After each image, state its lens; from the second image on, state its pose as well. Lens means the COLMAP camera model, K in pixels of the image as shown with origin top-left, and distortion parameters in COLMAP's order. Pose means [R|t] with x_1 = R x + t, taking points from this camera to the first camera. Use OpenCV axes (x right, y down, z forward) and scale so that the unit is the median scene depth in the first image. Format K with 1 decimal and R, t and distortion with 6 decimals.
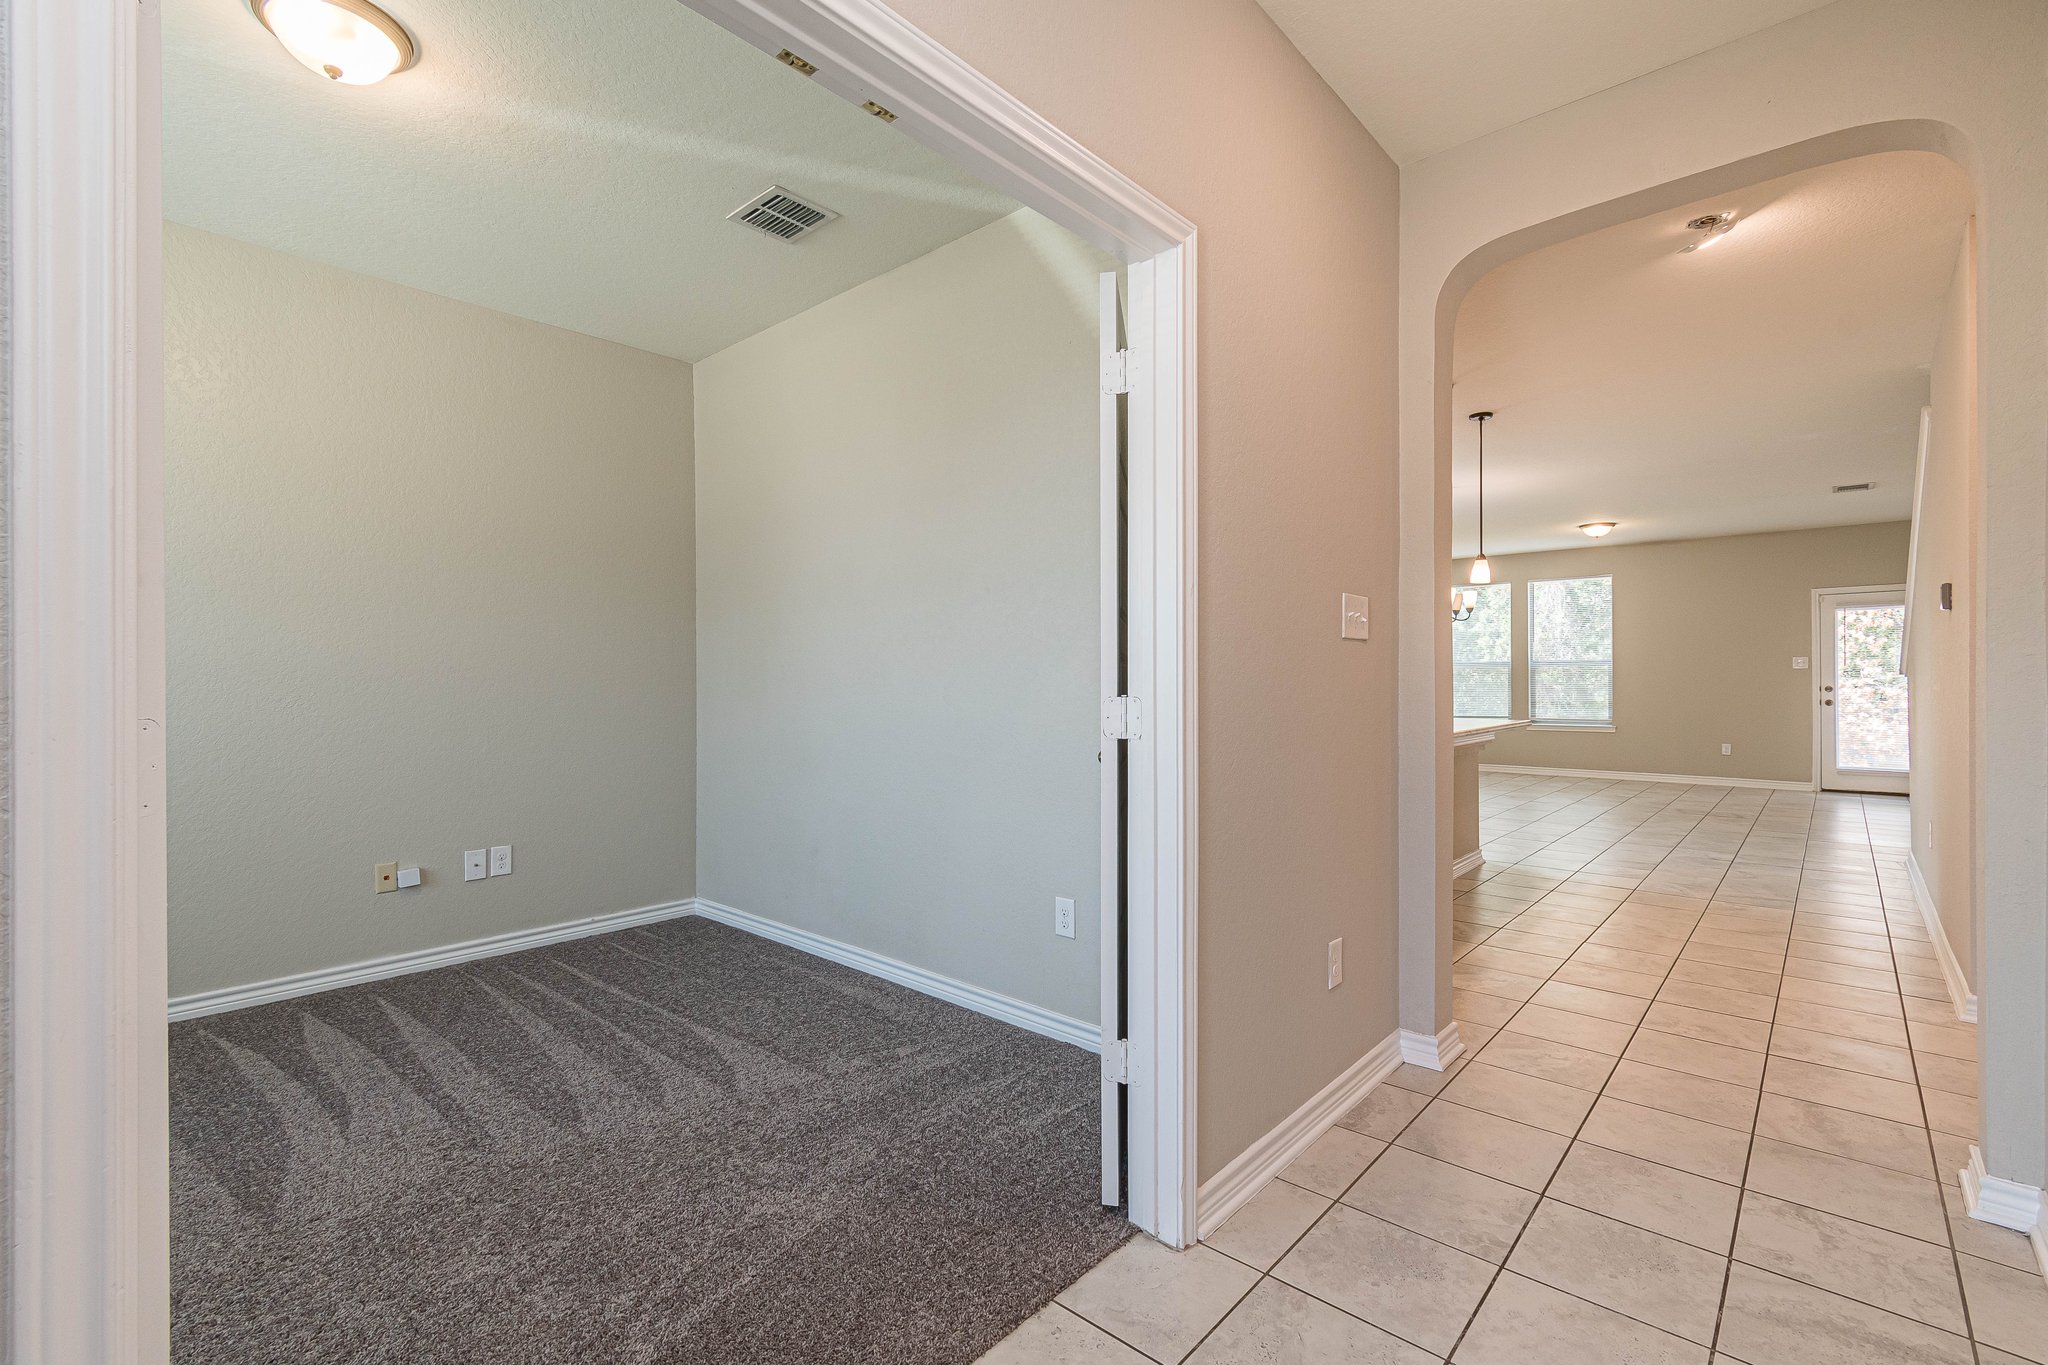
lens RADIAL K [[906.4, 0, 1019.9], [0, 906.4, 679.4], [0, 0, 1]] dist [-0.000033, -0.000280]
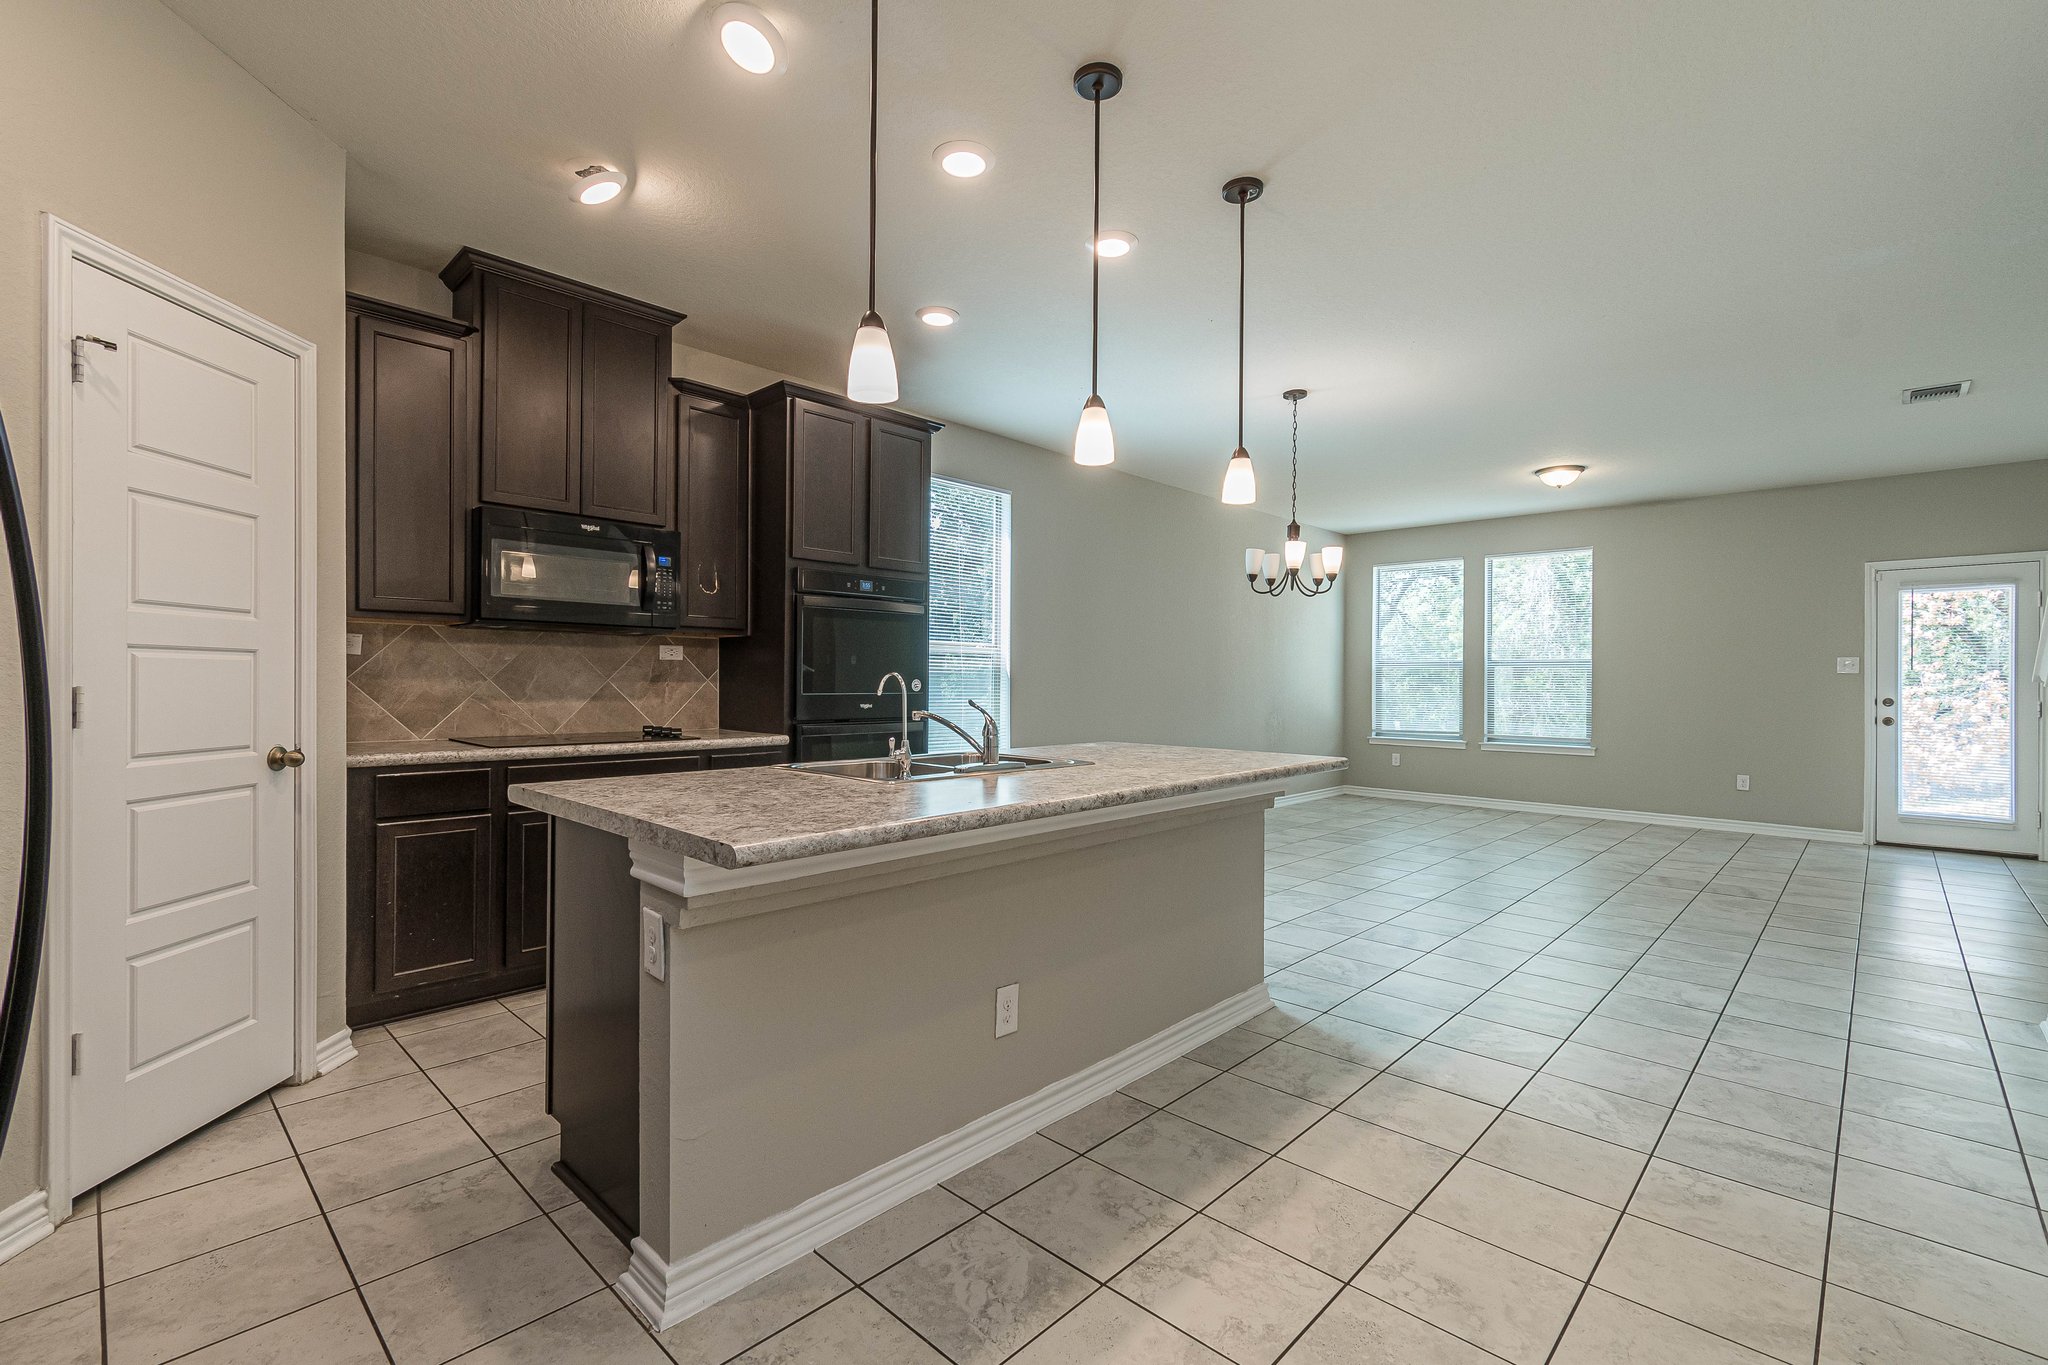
lens RADIAL K [[906.4, 0, 1019.9], [0, 906.4, 679.4], [0, 0, 1]] dist [-0.000033, -0.000280]
pose [[0.999552, 0.010414, -0.028054, 0.225041], [-0.010369, 0.999945, 0.001749, -0.001536], [0.028071, -0.001457, 0.999605, 0.263011]]
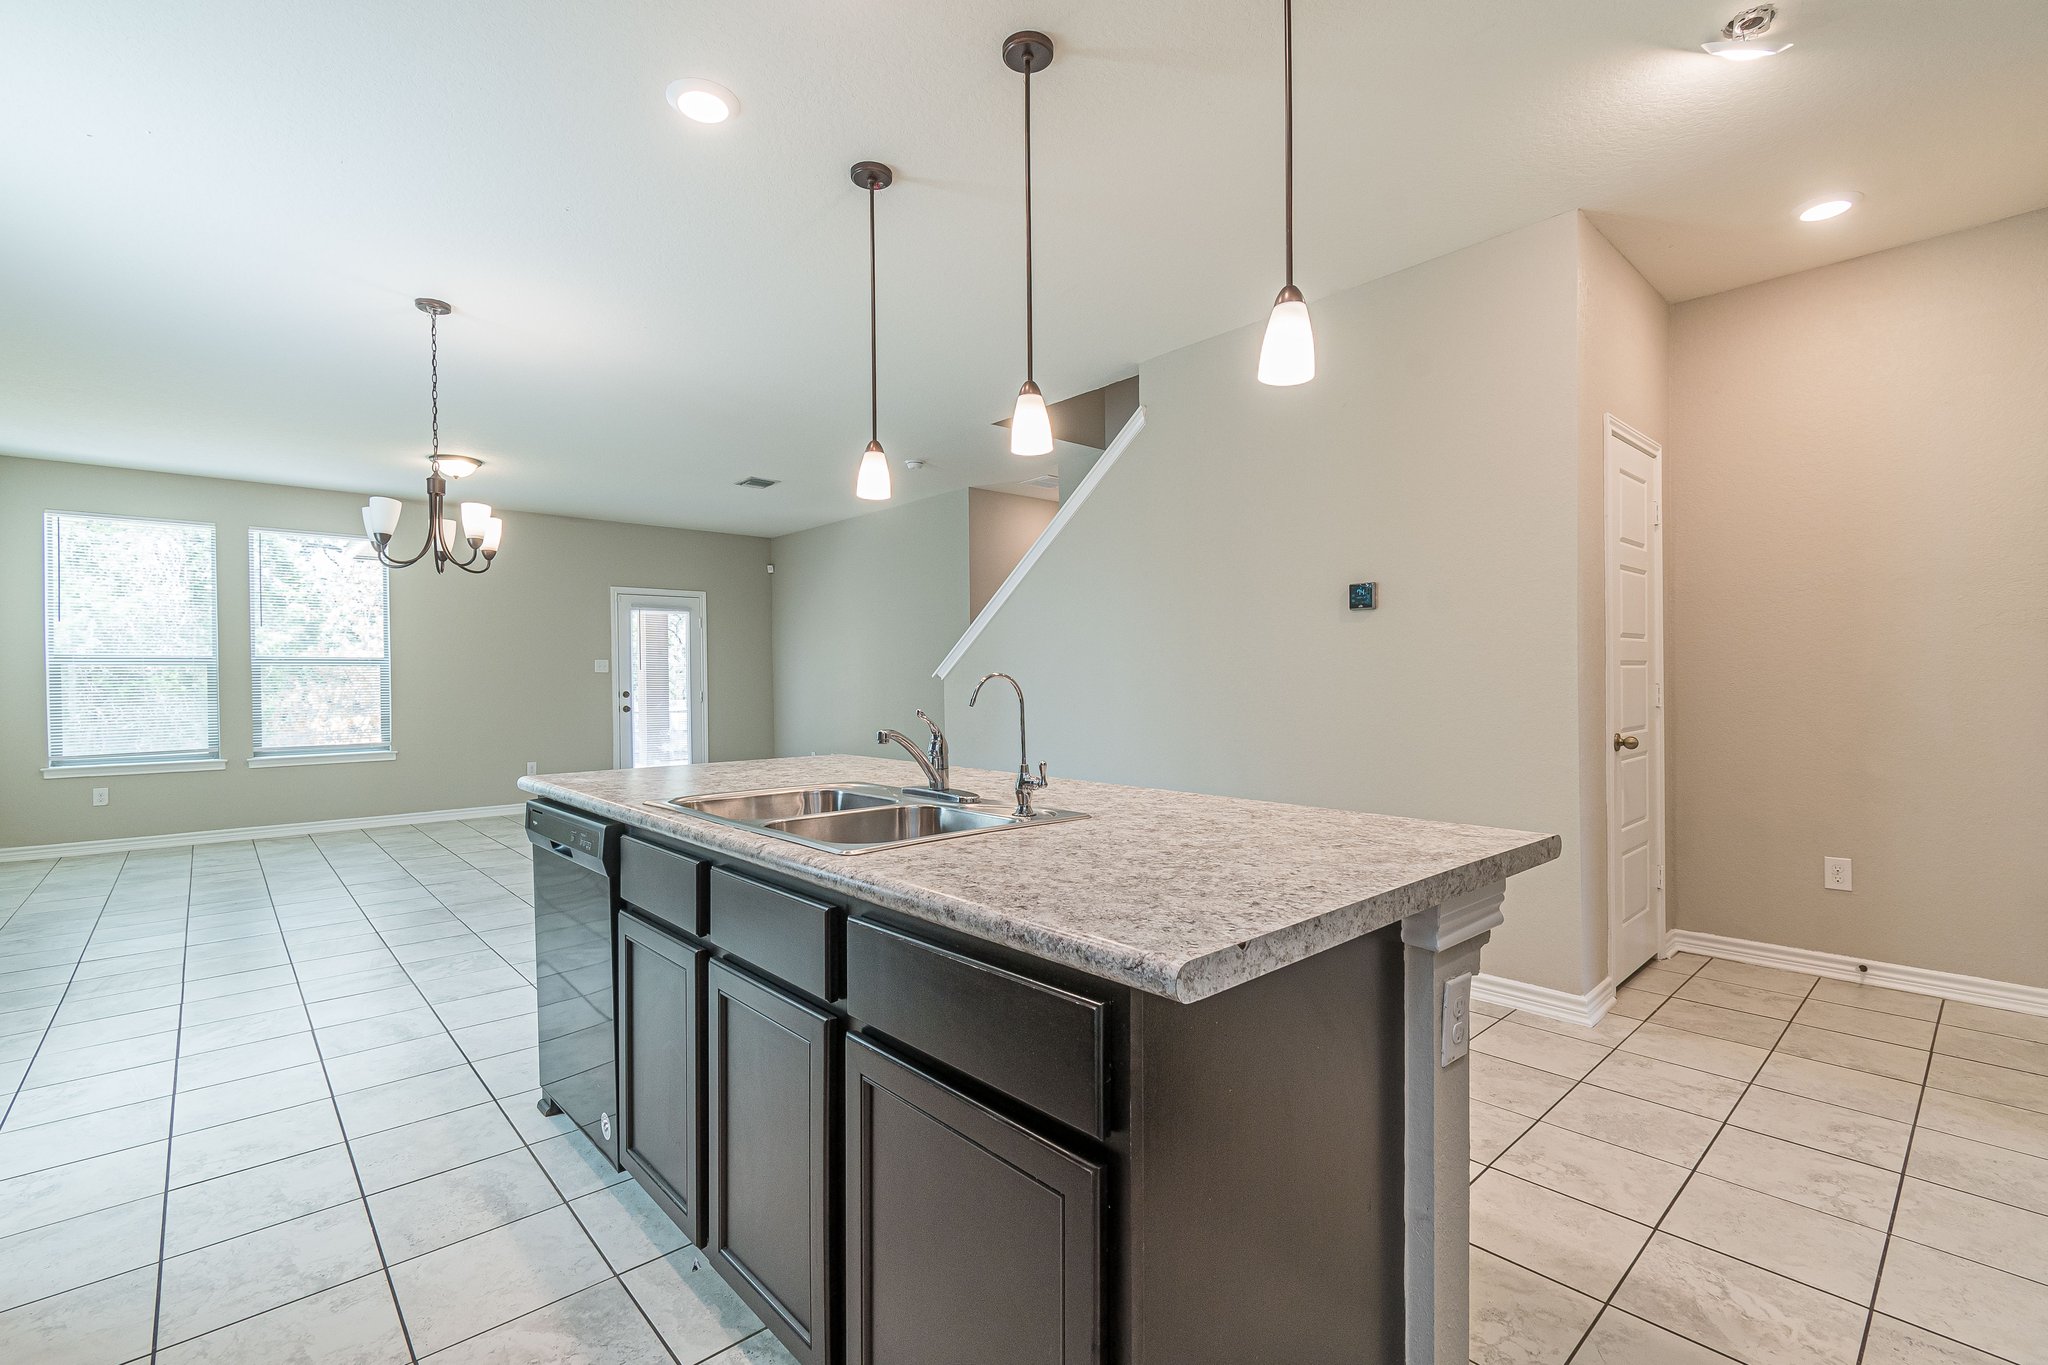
lens RADIAL K [[906.4, 0, 1019.9], [0, 906.4, 679.4], [0, 0, 1]] dist [-0.000033, -0.000280]
pose [[0.091395, 0.001196, 0.995814, -0.004451], [0.002568, 0.999996, -0.001437, -0.002465], [-0.995811, 0.002688, 0.091392, 0.502366]]
